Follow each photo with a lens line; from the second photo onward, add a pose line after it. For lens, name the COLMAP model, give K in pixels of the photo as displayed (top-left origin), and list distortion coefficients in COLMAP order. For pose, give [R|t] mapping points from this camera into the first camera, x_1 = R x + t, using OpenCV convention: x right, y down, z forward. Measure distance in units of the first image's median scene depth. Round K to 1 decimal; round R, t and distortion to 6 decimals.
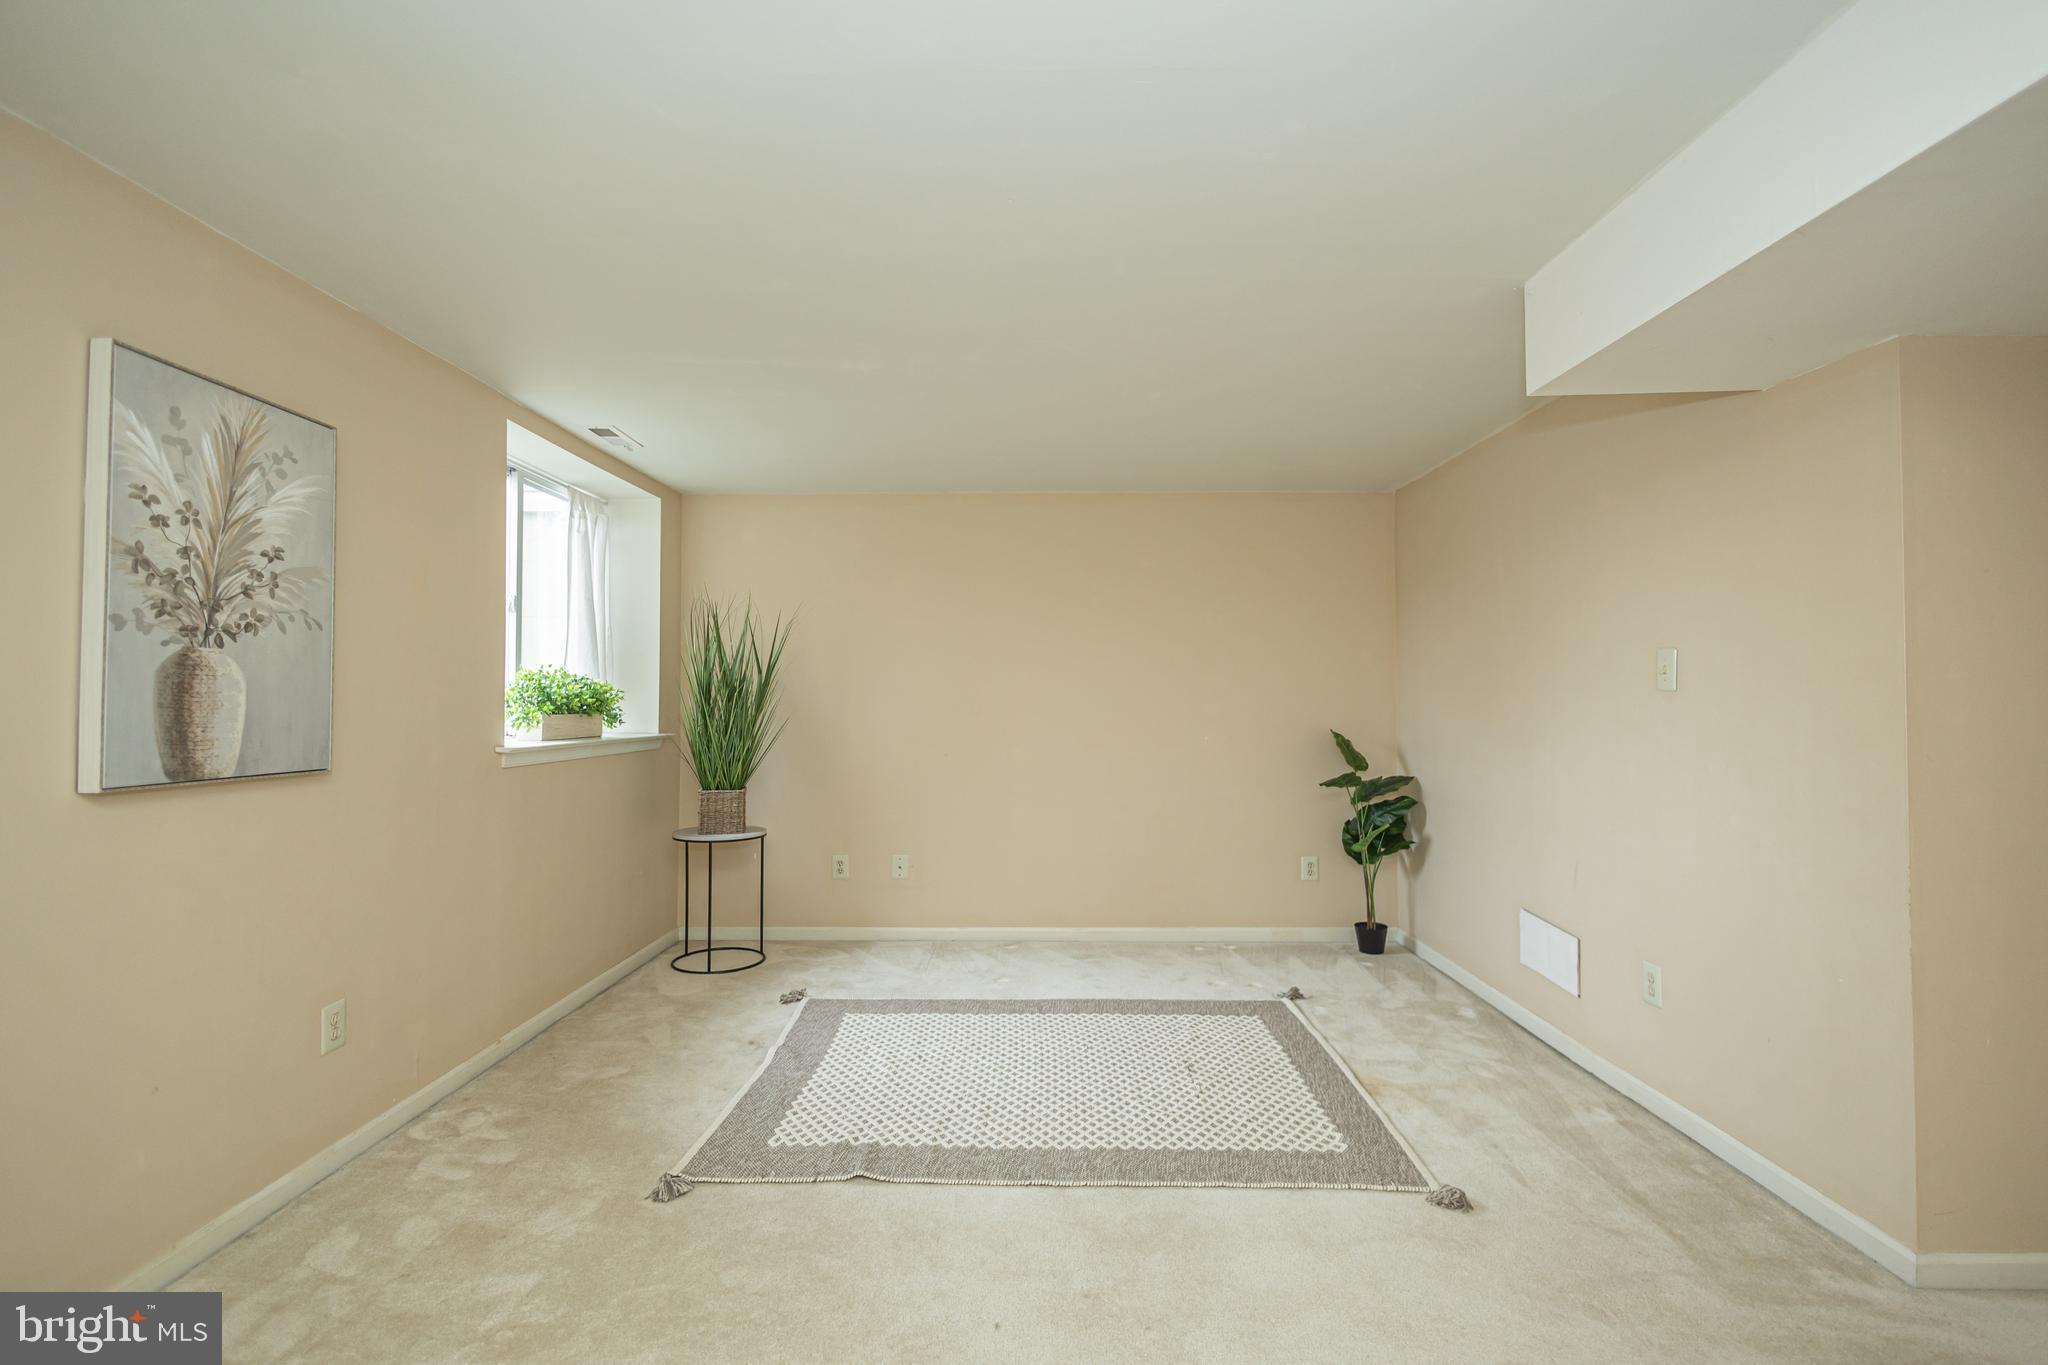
lens RADIAL K [[941.8, 0, 1024.5], [0, 941.8, 668.3], [0, 0, 1]] dist [0.003293, 0.000122]
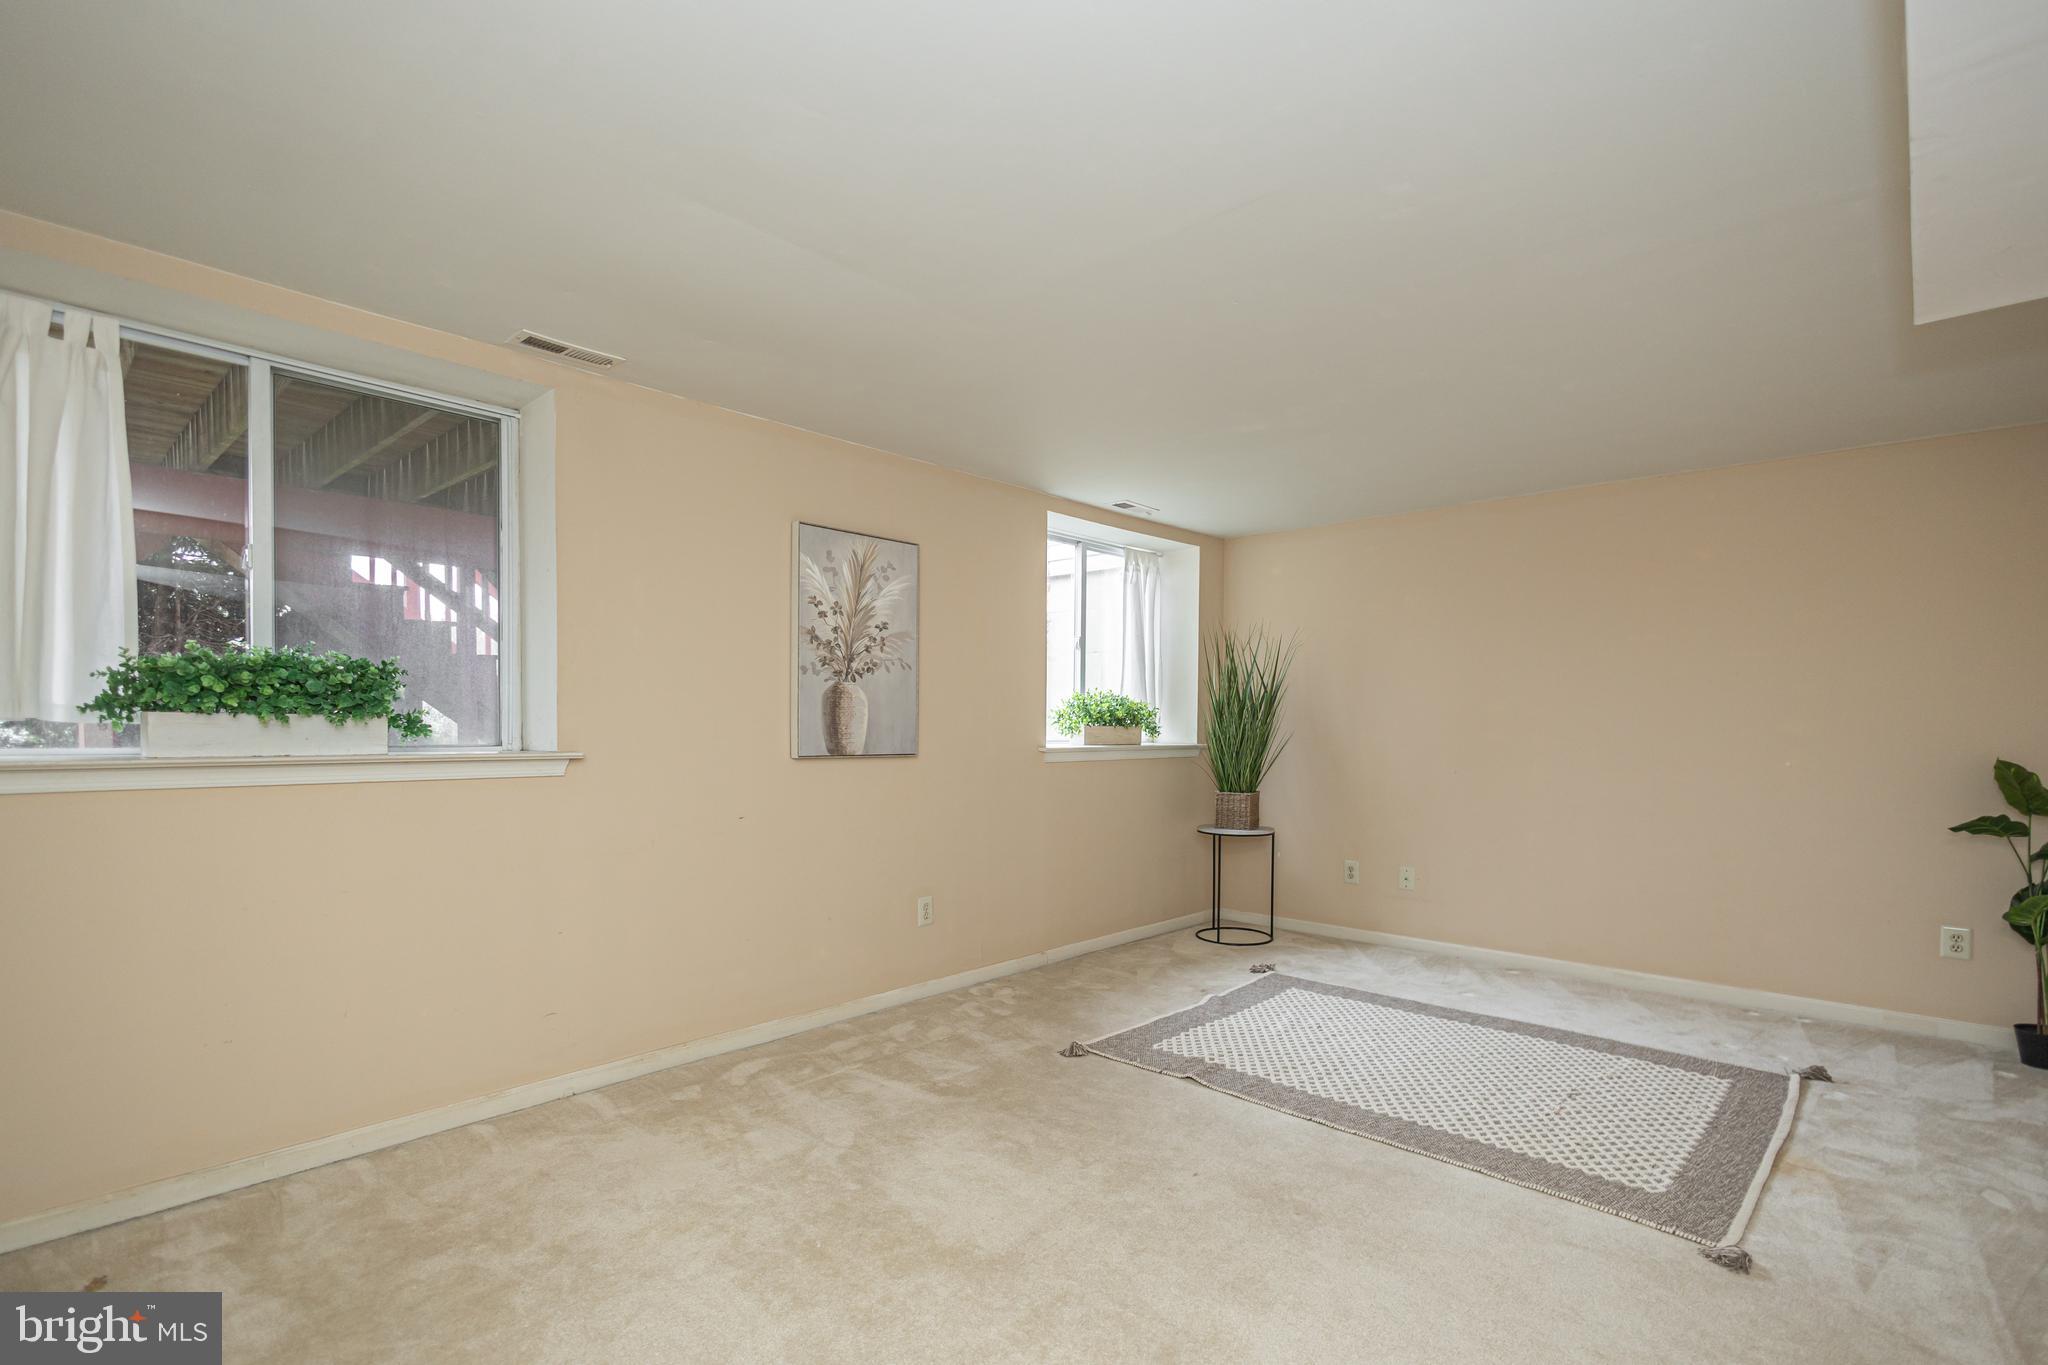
lens RADIAL K [[966.7, 0, 1016.6], [0, 966.7, 732.9], [0, 0, 1]] dist [-0.000660, -0.000460]
pose [[0.738452, 0.013483, -0.674171, 0.486546], [0.016714, 0.999127, 0.038289, 0.007622], [0.674099, -0.039543, 0.737582, -0.113926]]
